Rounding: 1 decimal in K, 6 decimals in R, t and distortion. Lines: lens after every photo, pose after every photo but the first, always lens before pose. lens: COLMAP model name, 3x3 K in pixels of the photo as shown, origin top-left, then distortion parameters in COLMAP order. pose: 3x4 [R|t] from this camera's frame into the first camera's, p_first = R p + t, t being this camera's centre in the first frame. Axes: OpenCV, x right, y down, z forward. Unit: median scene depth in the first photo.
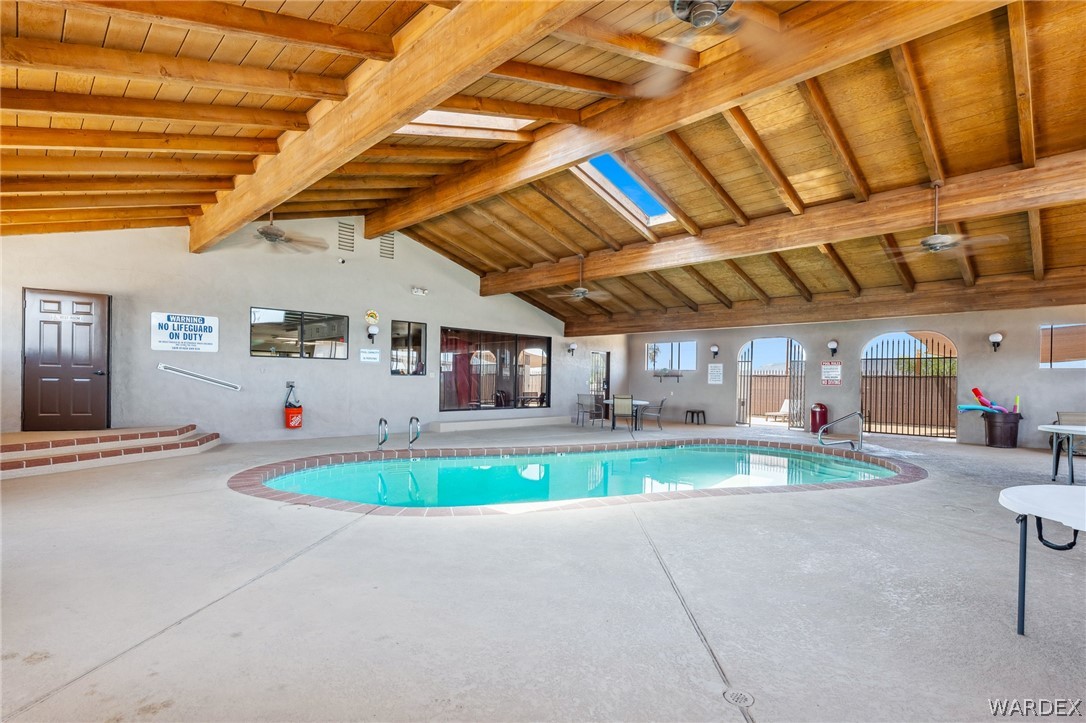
lens RADIAL K [[510.1, 0, 542.9], [0, 510.1, 387.4], [0, 0, 1]] dist [0.016046, 0.000046]
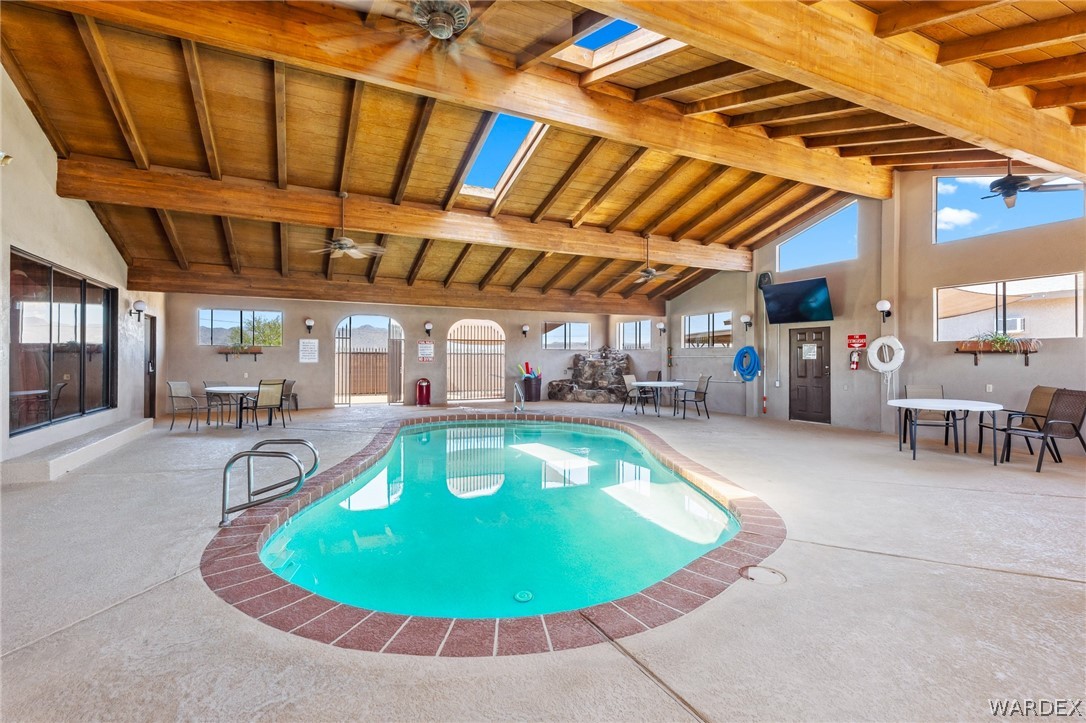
lens RADIAL K [[518.3, 0, 535.4], [0, 518.3, 362.8], [0, 0, 1]] dist [0.000688, -0.000070]
pose [[0.338327, -0.021092, 0.940792, -0.465827], [0.017498, 0.999717, 0.016121, -0.016932], [-0.940866, 0.011008, 0.338600, 0.414836]]
